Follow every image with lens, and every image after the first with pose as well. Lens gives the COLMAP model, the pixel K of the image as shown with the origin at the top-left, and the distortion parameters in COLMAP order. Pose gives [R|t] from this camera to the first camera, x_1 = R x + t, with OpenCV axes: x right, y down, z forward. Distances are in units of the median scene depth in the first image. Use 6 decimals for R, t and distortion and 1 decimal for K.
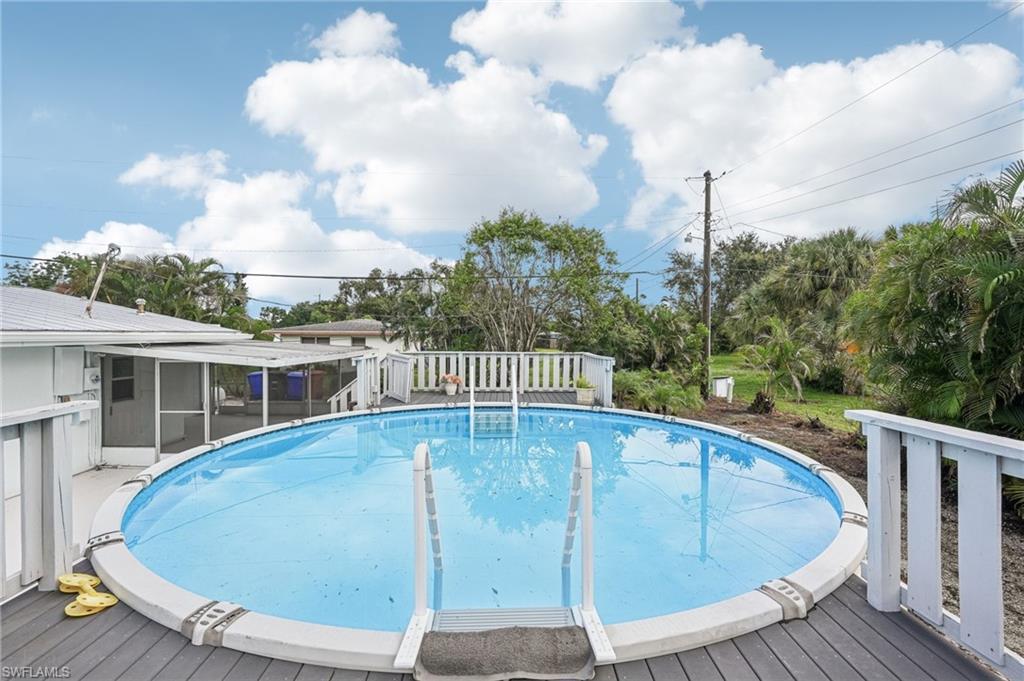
lens RADIAL K [[449.6, 0, 512.9], [0, 449.6, 336.5], [0, 0, 1]] dist [-0.013977, 0.006163]
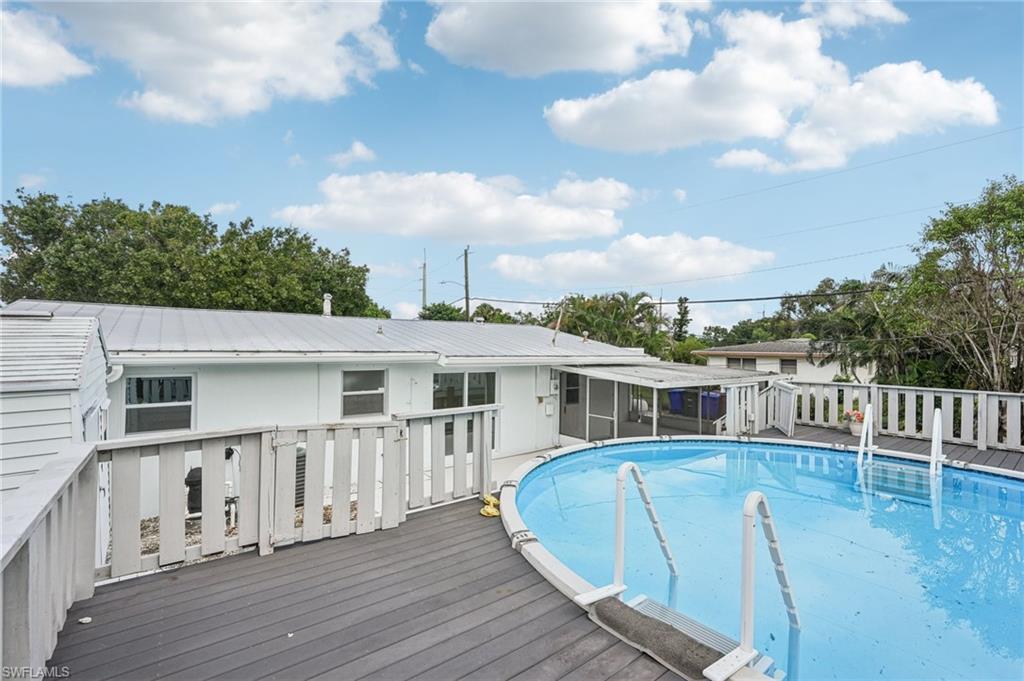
lens RADIAL K [[449.6, 0, 510.1], [0, 449.6, 345.1], [0, 0, 1]] dist [-0.013977, 0.006163]
pose [[0.599366, -0.003542, -0.800467, 0.143157], [-0.013080, 0.999813, -0.014218, -0.018797], [0.800368, 0.018991, 0.599208, -0.020043]]
